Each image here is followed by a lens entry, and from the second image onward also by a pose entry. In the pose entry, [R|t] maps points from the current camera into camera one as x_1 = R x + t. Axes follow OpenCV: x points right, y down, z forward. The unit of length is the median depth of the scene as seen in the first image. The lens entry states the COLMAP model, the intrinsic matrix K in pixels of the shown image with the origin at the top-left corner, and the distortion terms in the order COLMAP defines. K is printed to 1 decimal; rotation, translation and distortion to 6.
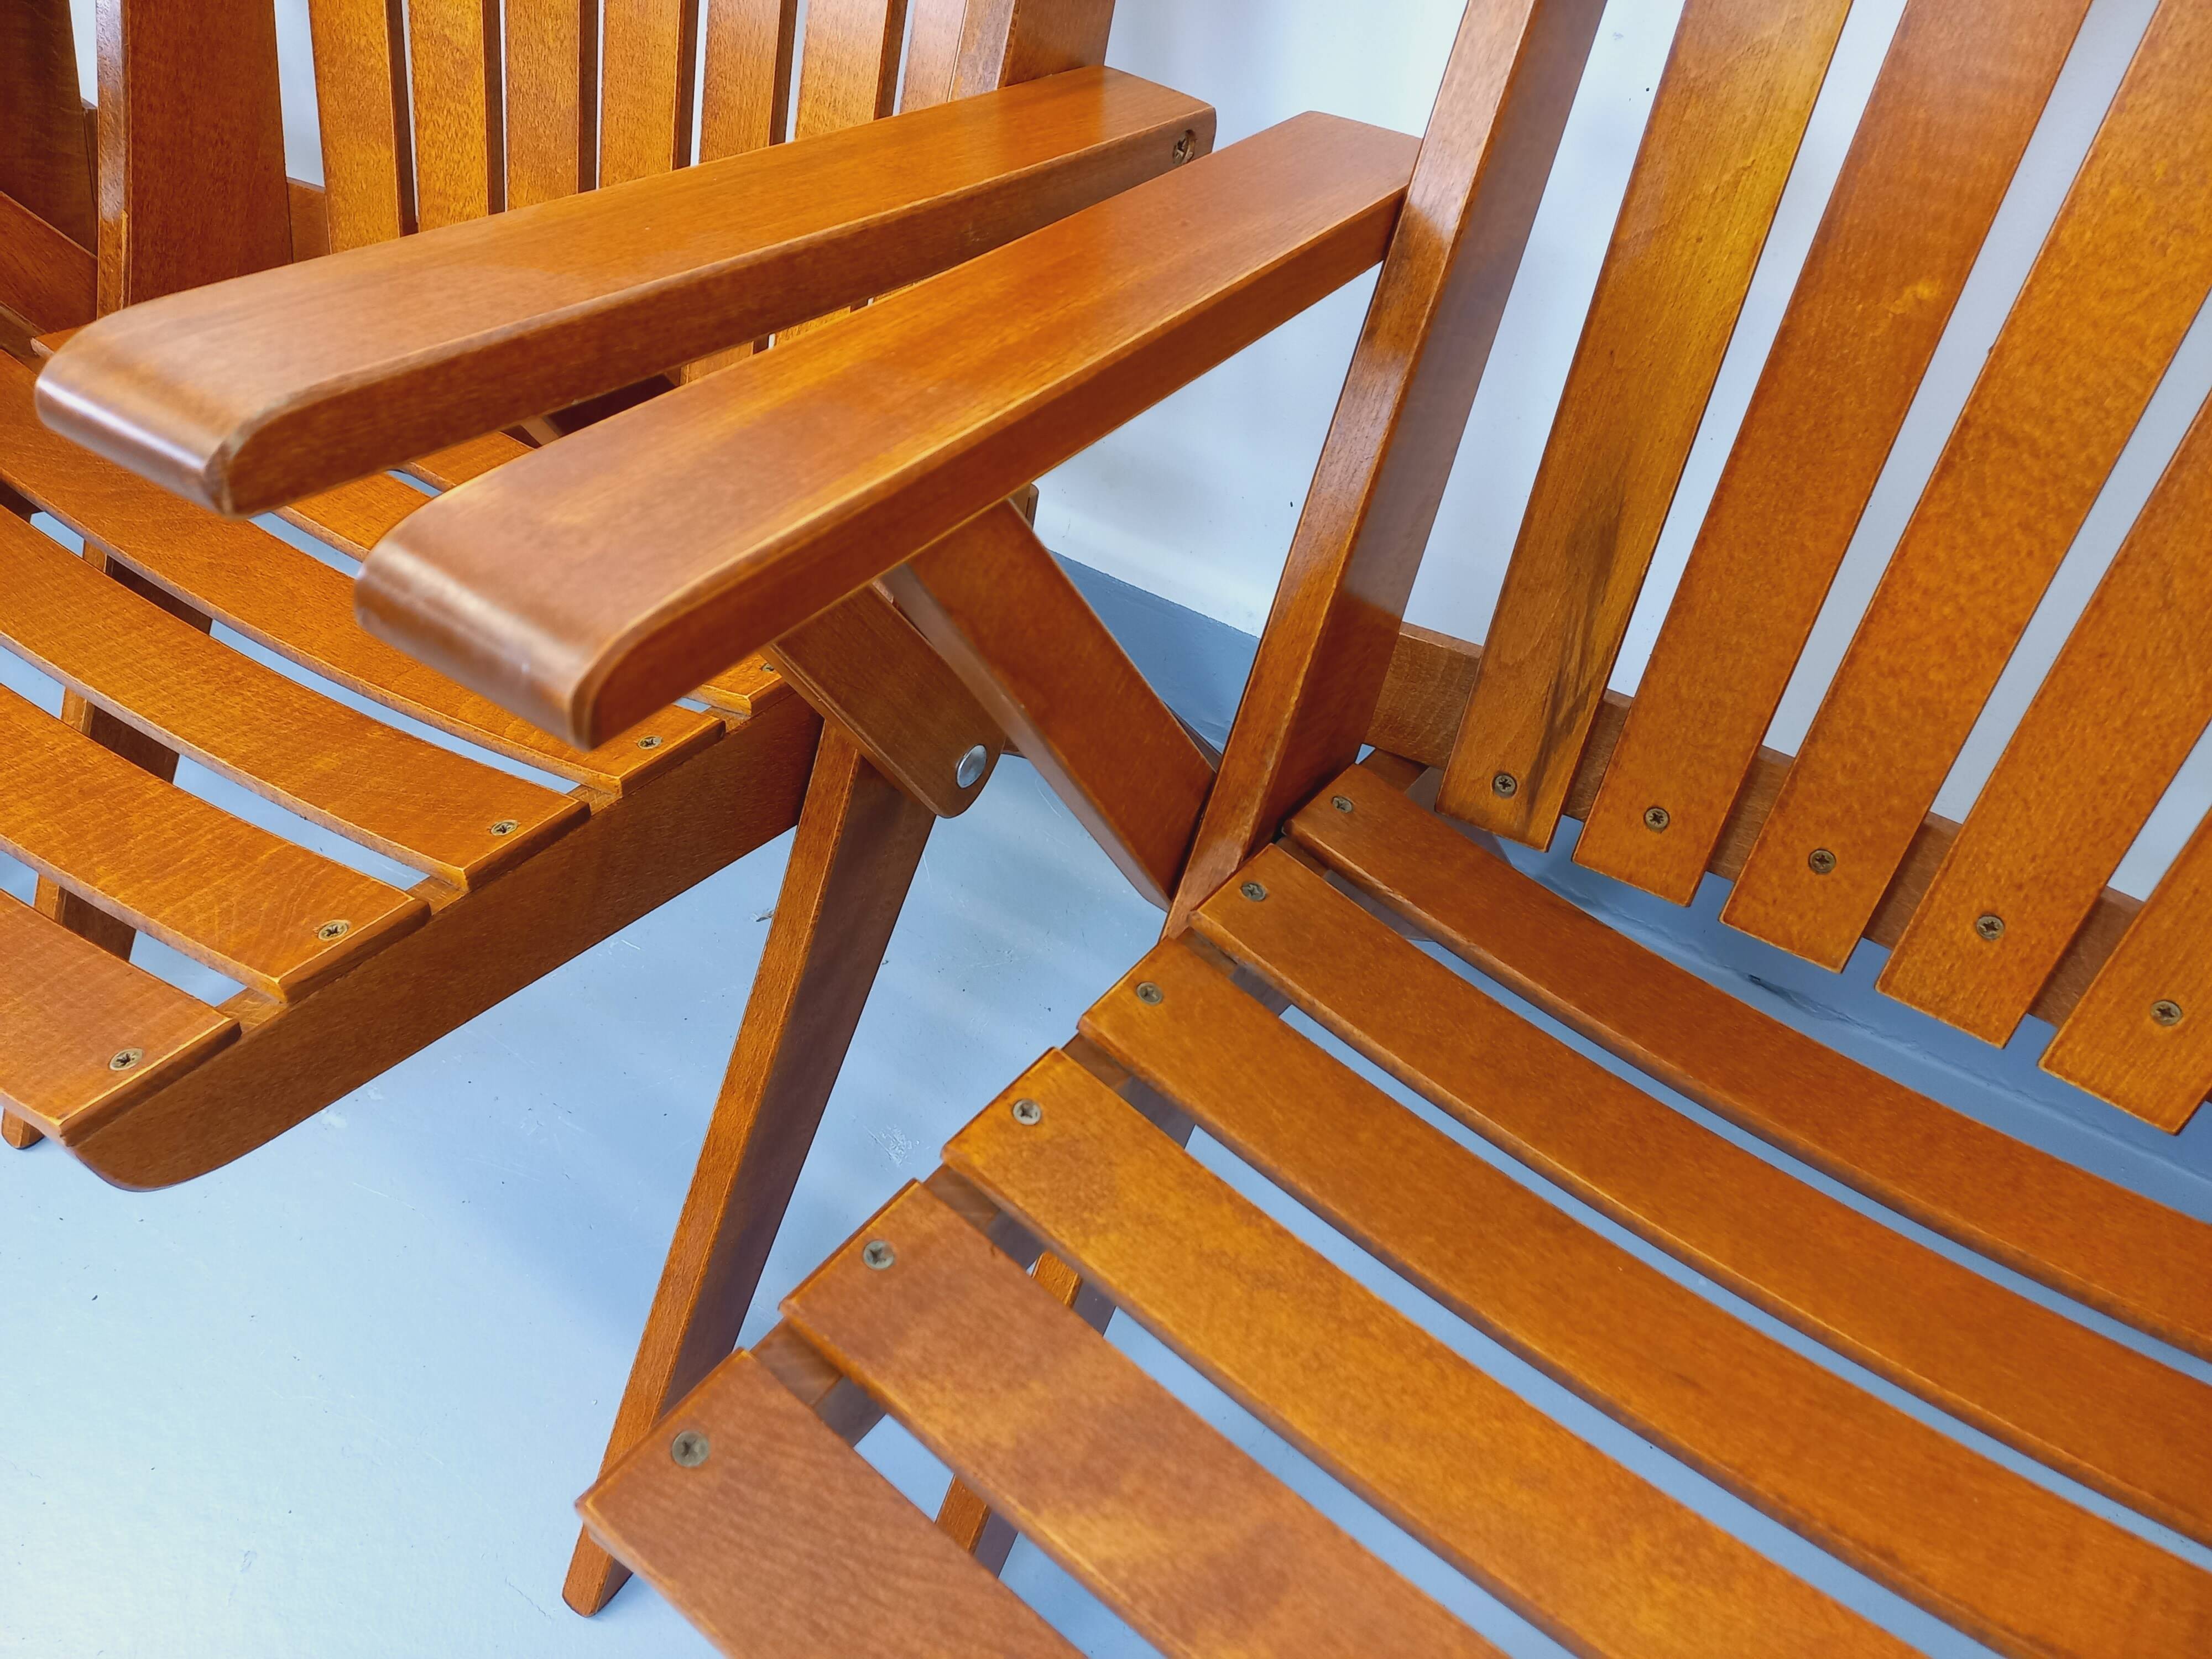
lens RADIAL K [[1633.5, 0, 1109.1], [0, 1633.5, 813.5], [0, 0, 1]] dist [0.065254, -0.059762]
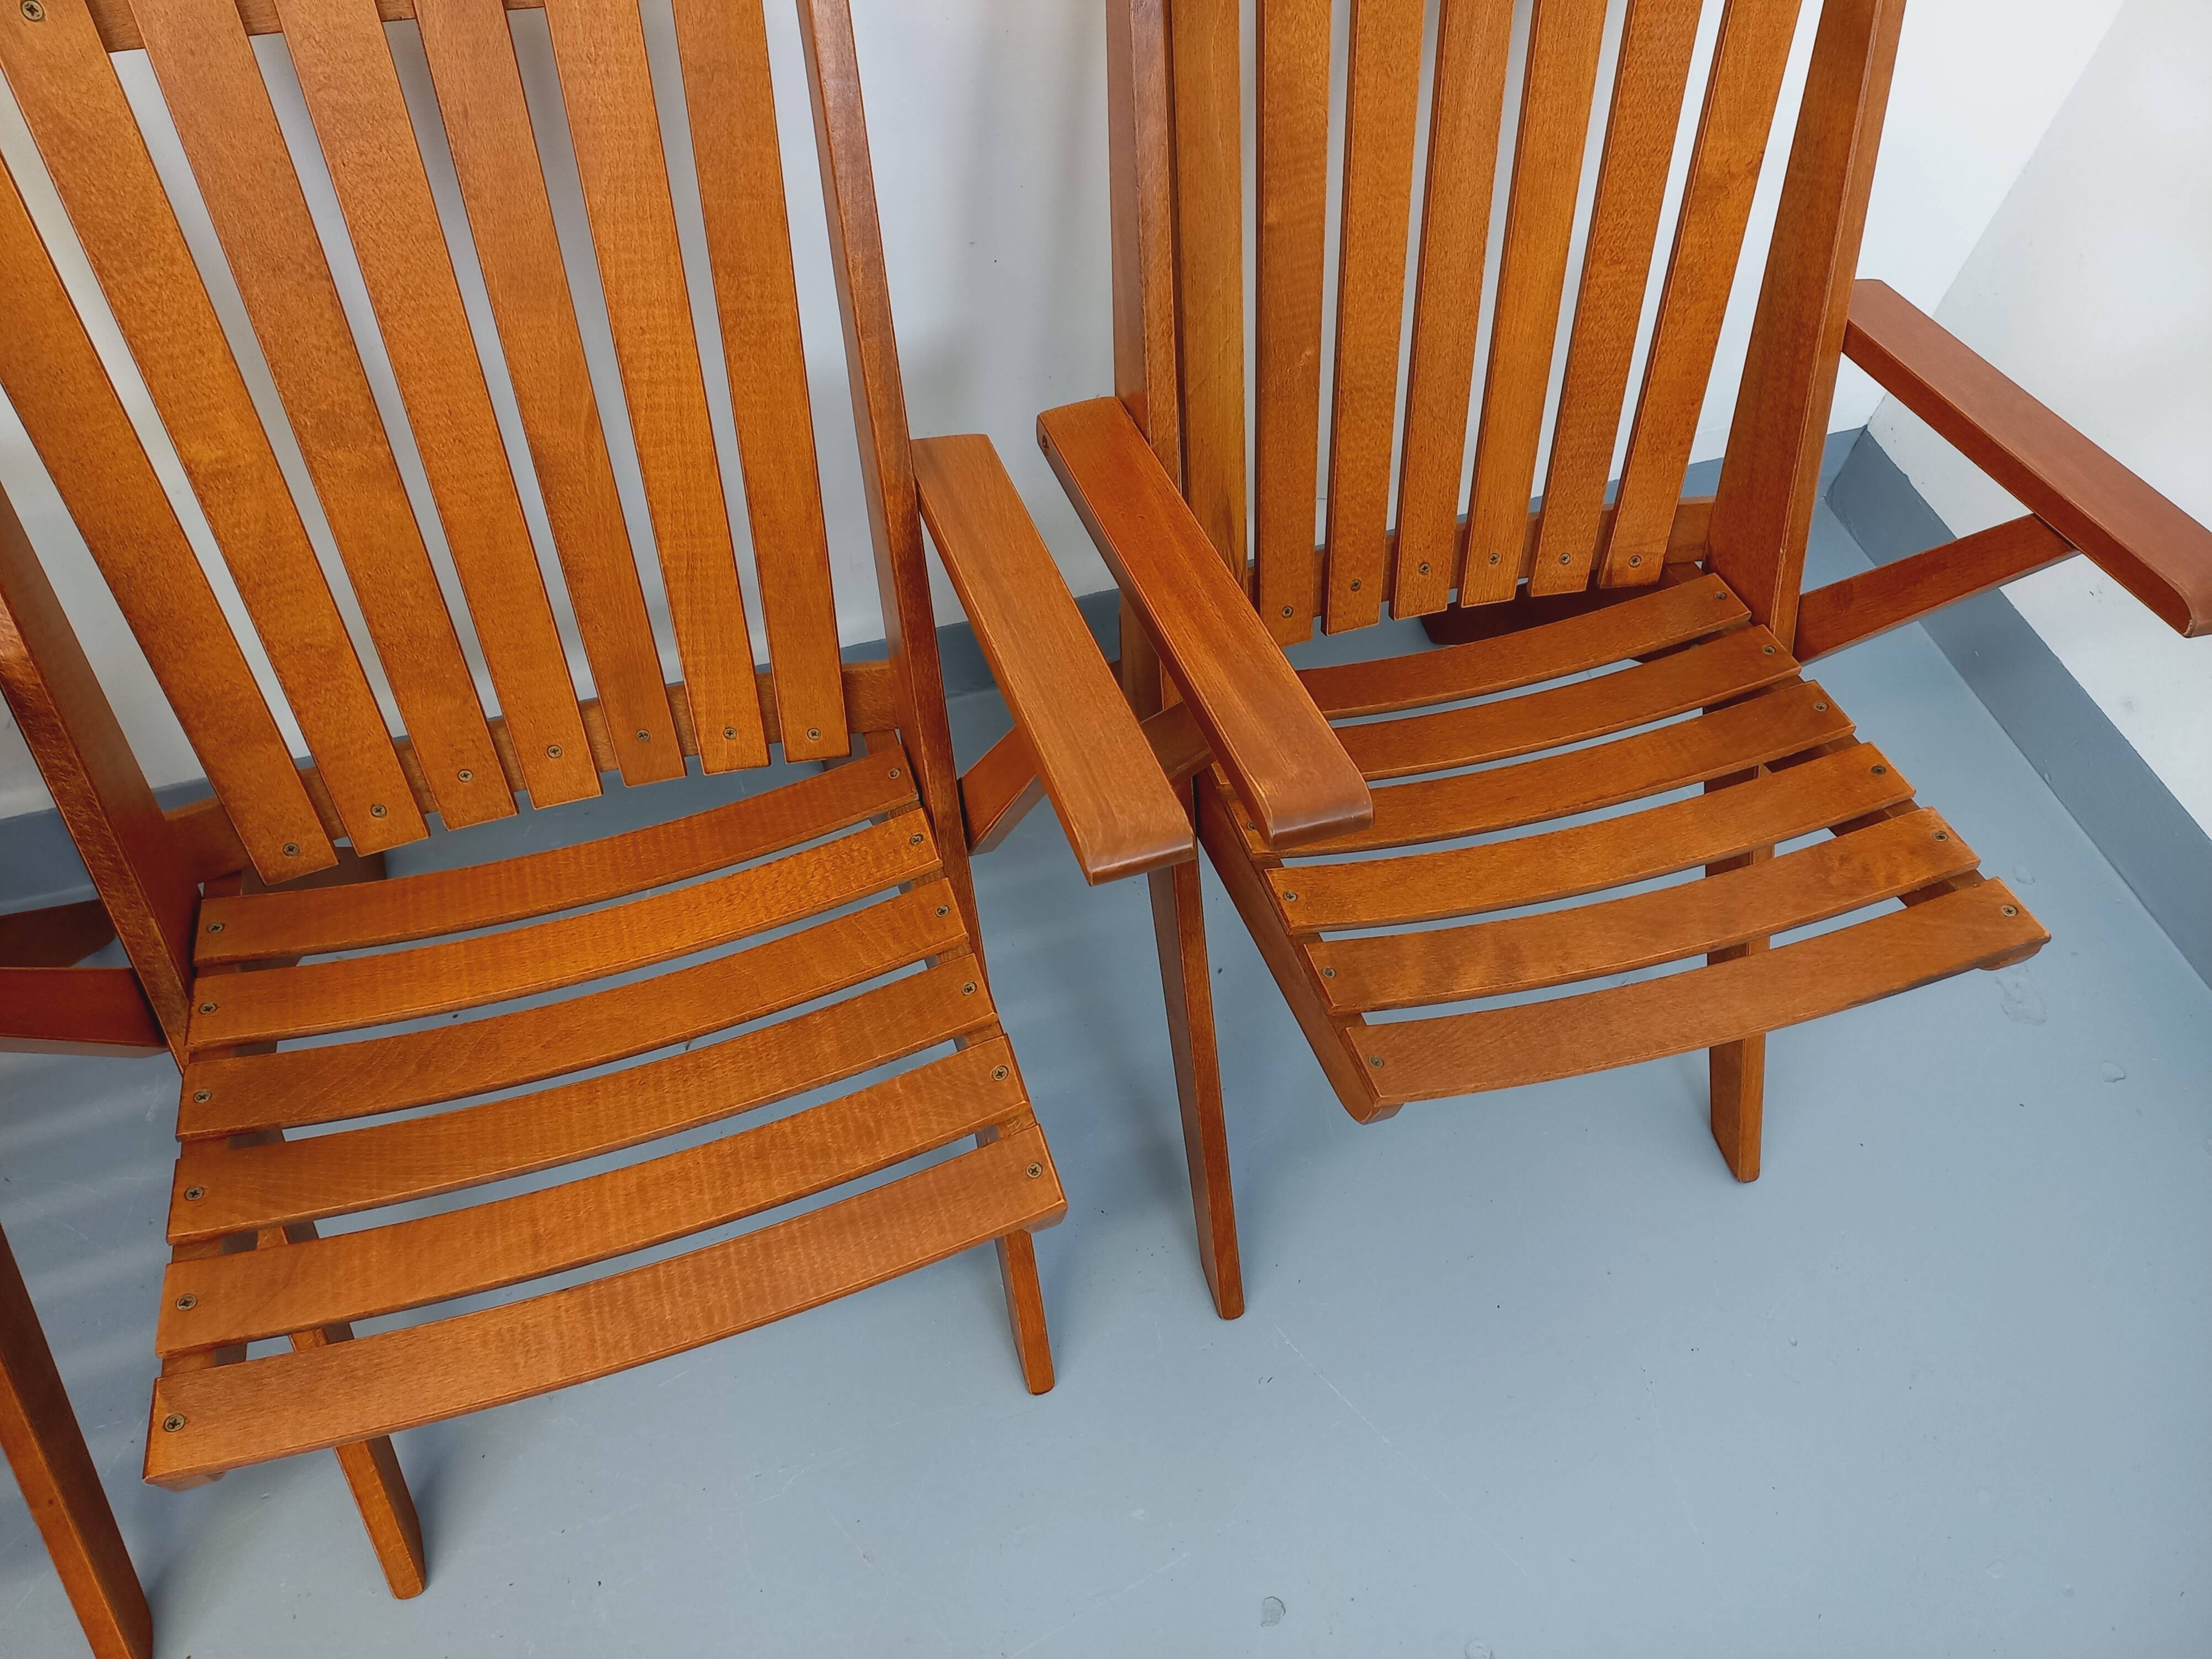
lens RADIAL K [[1633.5, 0, 1102.1], [0, 1633.5, 800.6], [0, 0, 1]] dist [0.065254, -0.059762]
pose [[0.618224, -0.624476, 0.477314, -1.019890], [0.541393, 0.778563, 0.317385, -0.647987], [-0.569819, 0.062200, 0.819413, -0.555123]]
